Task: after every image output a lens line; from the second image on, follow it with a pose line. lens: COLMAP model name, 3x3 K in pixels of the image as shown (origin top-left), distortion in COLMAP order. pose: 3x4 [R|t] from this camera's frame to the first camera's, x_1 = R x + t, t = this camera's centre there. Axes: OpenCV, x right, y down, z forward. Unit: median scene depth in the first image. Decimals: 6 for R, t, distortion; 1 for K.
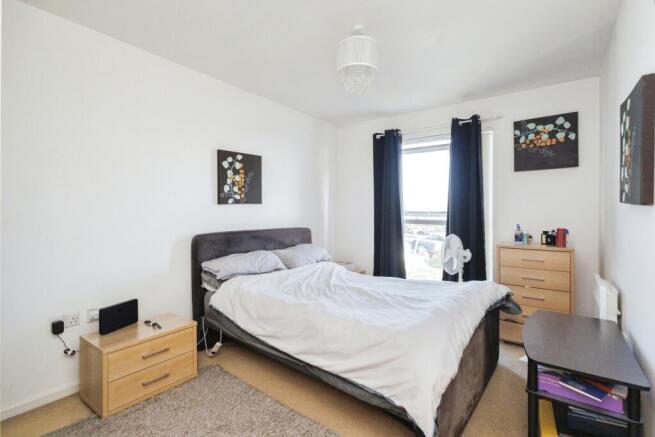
lens RADIAL K [[303.7, 0, 326.7], [0, 303.7, 213.3], [0, 0, 1]] dist [0.002223, 0.000129]
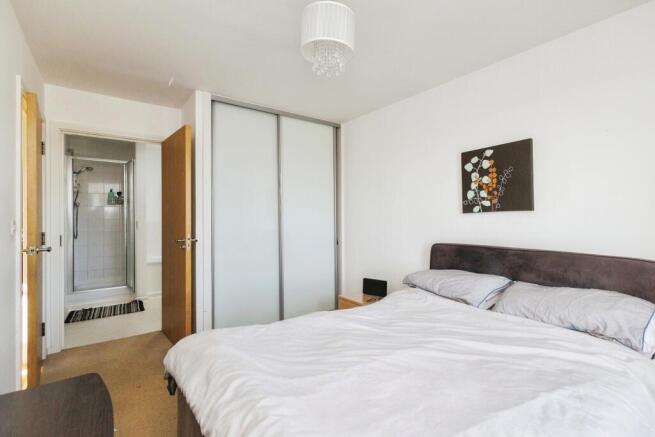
lens RADIAL K [[303.7, 0, 327.2], [0, 303.7, 216.8], [0, 0, 1]] dist [0.002223, 0.000129]
pose [[-0.295137, 0.004148, -0.955446, 0.599717], [-0.008859, 0.999936, 0.007077, -0.020446], [0.955414, 0.010553, -0.295082, 0.842029]]
